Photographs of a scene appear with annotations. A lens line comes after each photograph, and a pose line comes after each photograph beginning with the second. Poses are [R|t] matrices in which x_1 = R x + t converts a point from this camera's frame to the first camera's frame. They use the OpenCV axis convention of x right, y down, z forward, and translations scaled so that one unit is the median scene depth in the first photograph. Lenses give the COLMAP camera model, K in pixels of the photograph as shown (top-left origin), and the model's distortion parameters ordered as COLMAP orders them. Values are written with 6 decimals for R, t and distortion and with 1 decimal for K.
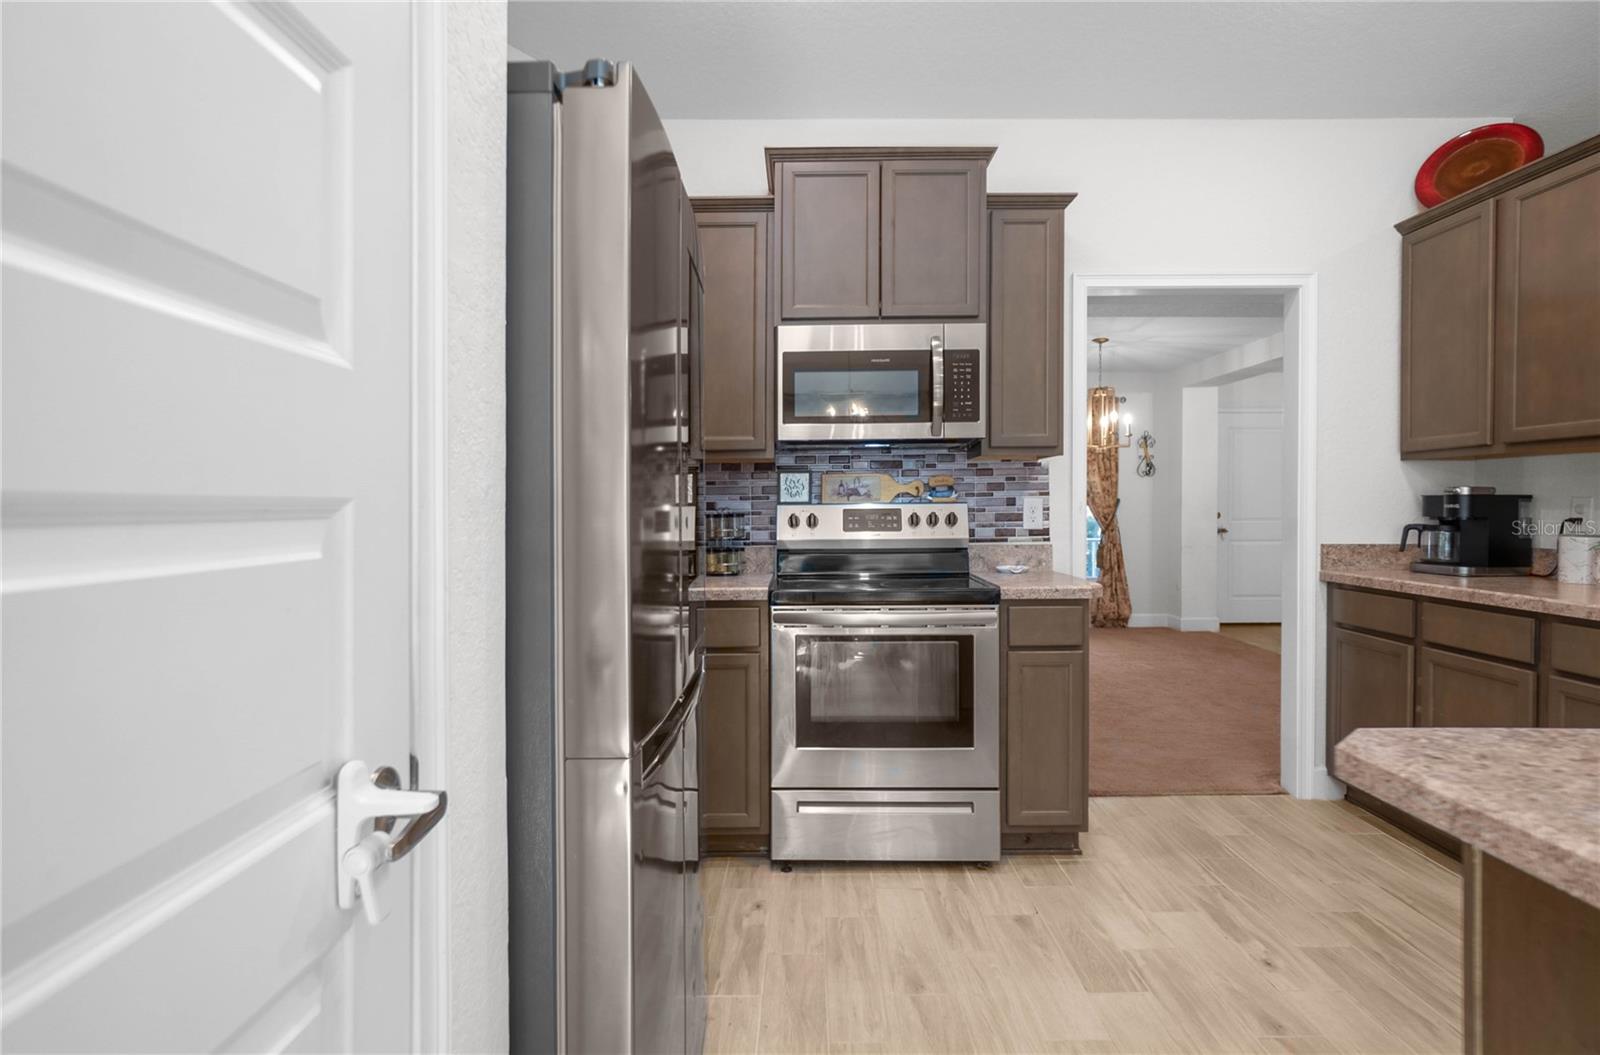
lens RADIAL K [[864.4, 0, 814.2], [0, 864.4, 517.6], [0, 0, 1]] dist [-0.033330, 0.025882]
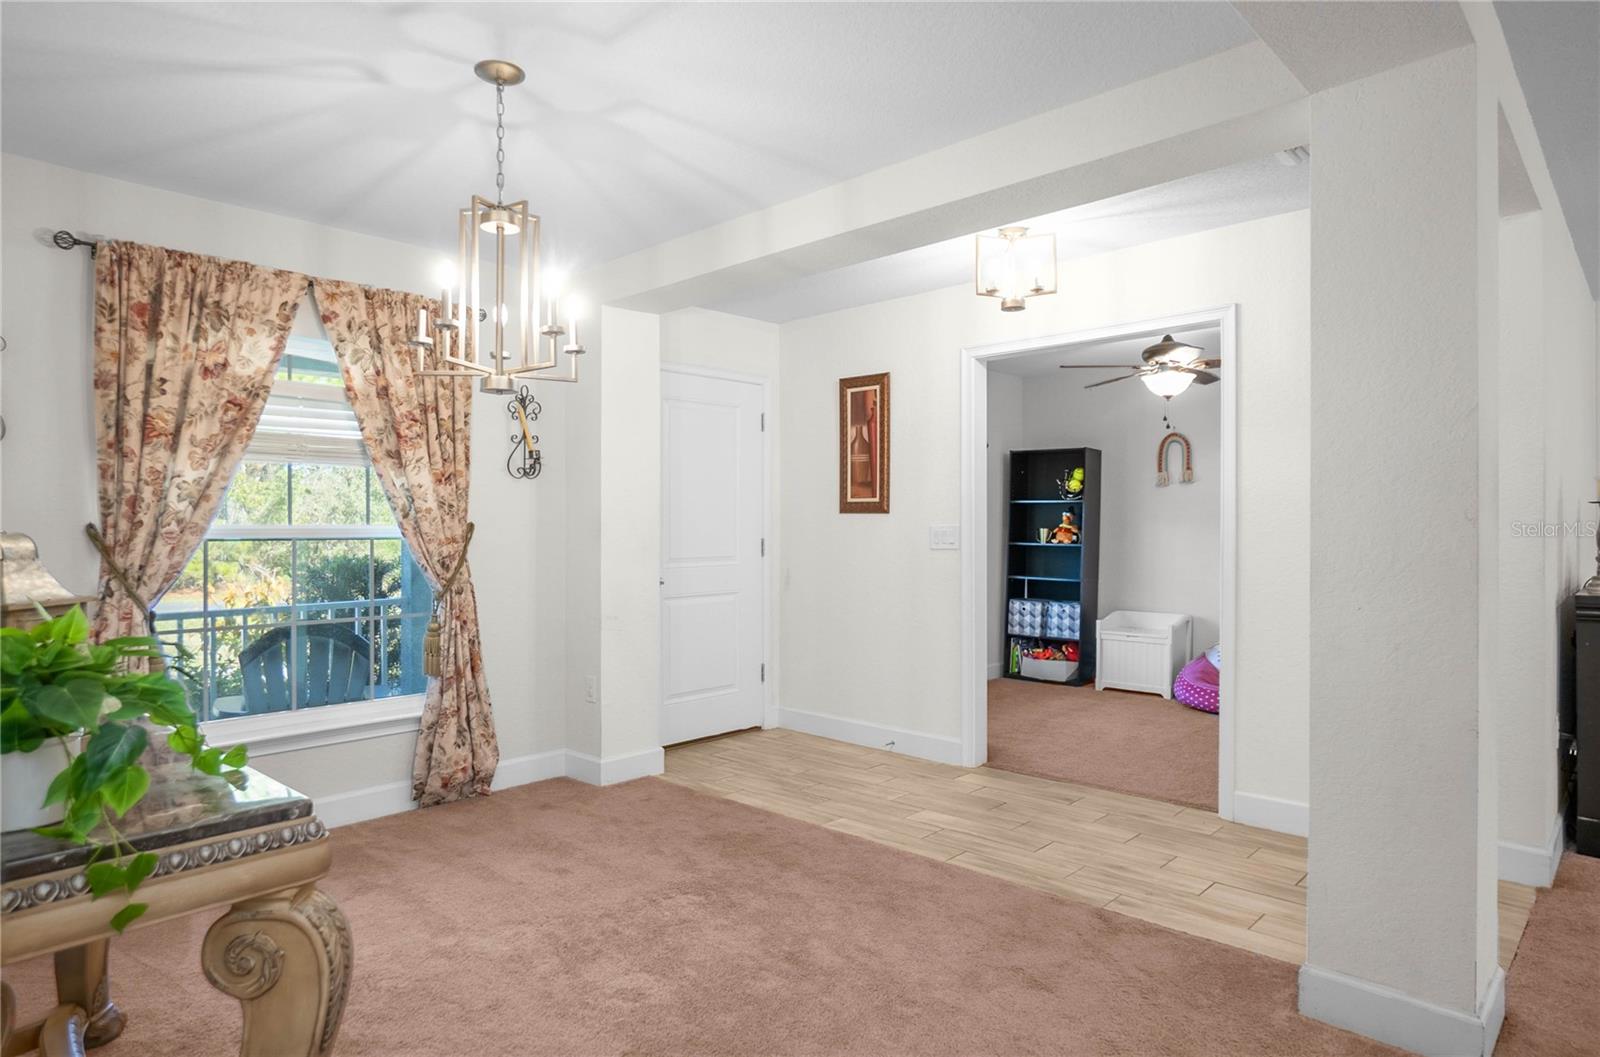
lens RADIAL K [[916.0, 0, 840.9], [0, 916.0, 529.7], [0, 0, 1]] dist [0.001252, 0.000097]
pose [[0.666467, -0.002167, 0.745531, 0.391897], [0.012511, 0.999887, -0.008277, -0.039810], [-0.745430, 0.014844, 0.666419, 1.751863]]
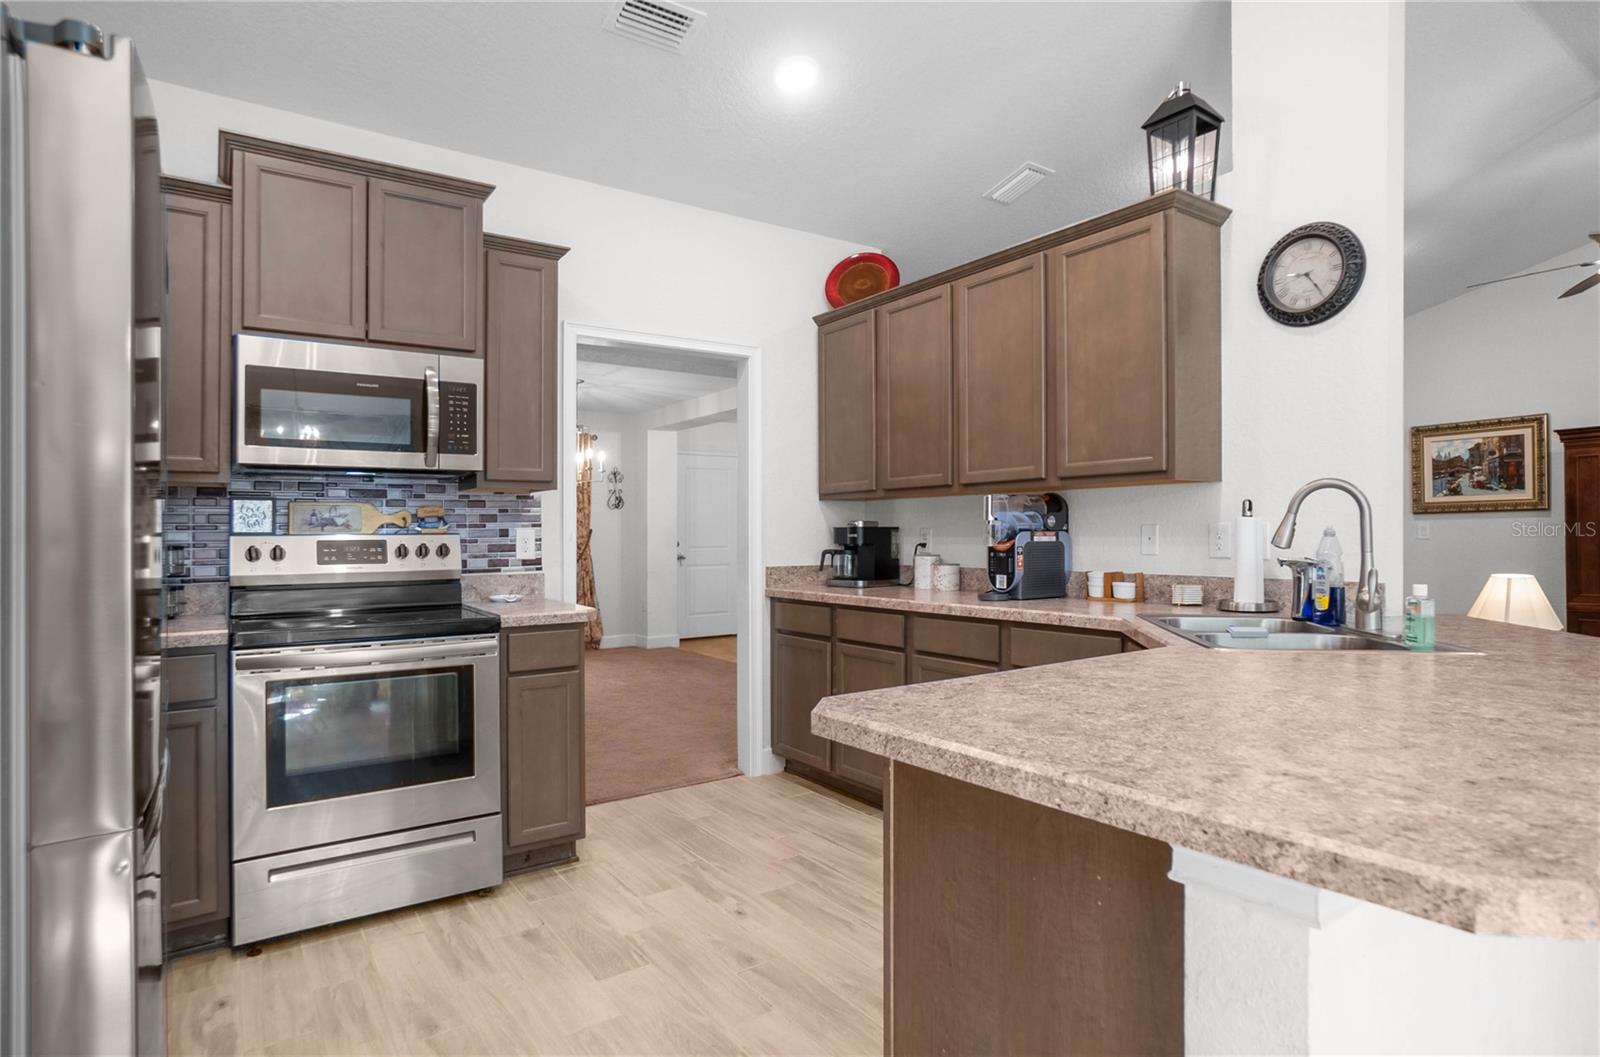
lens RADIAL K [[836.6, 0, 804.5], [0, 836.6, 528.2], [0, 0, 1]] dist [0.001017, -0.000390]
pose [[0.826071, 0.001303, 0.563564, -0.045557], [0.011507, 0.999750, -0.019179, -0.000713], [-0.563448, 0.022328, 0.825849, -0.032520]]
